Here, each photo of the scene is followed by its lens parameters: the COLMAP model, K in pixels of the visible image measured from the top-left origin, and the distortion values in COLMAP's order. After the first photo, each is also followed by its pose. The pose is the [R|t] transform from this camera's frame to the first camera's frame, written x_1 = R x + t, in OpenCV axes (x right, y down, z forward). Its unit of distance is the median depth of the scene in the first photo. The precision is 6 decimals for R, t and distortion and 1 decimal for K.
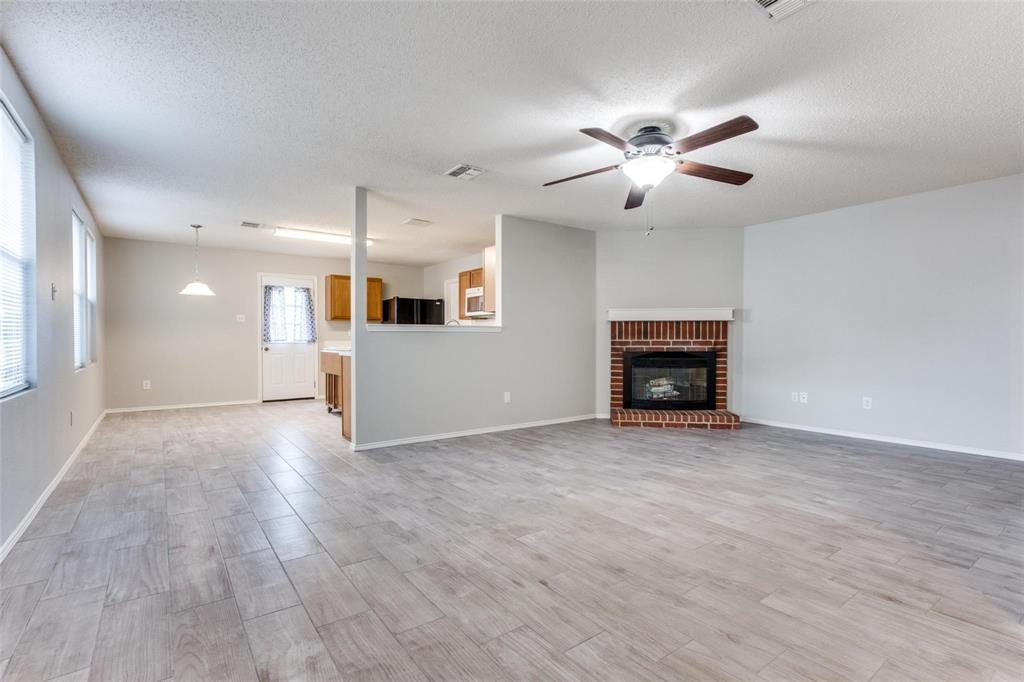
lens RADIAL K [[473.8, 0, 505.0], [0, 473.8, 340.4], [0, 0, 1]] dist [0.001437, 0.002011]
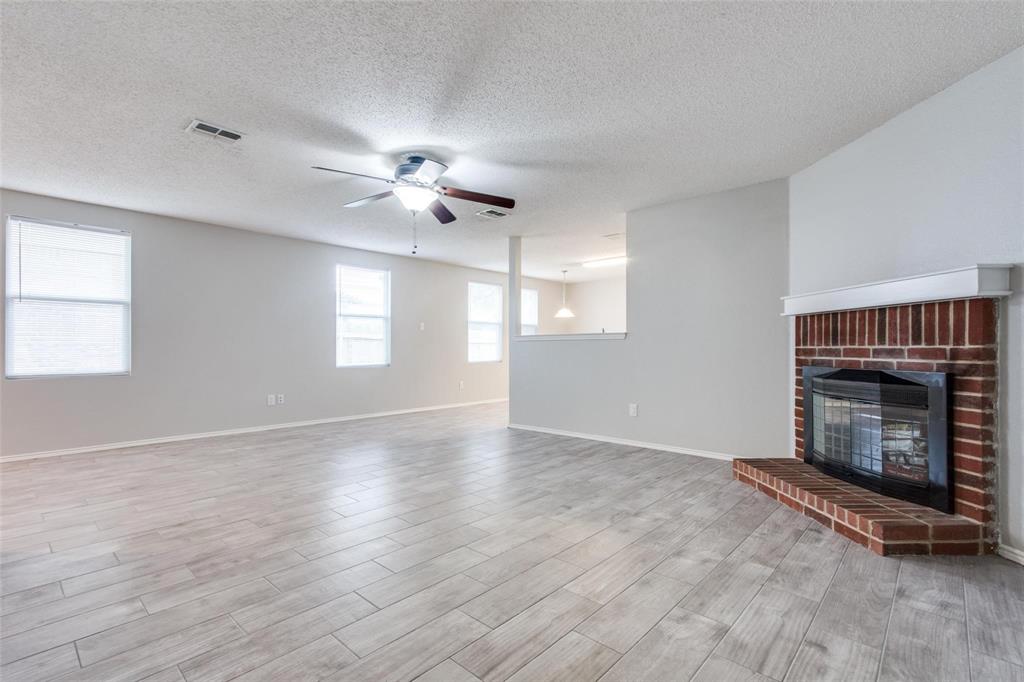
lens RADIAL K [[473.8, 0, 513.3], [0, 473.8, 346.3], [0, 0, 1]] dist [0.001437, 0.002011]
pose [[0.208341, -0.002956, -0.978052, 0.762035], [0.002351, 0.999994, -0.002522, -0.000794], [0.978053, -0.001774, 0.208347, 0.526084]]
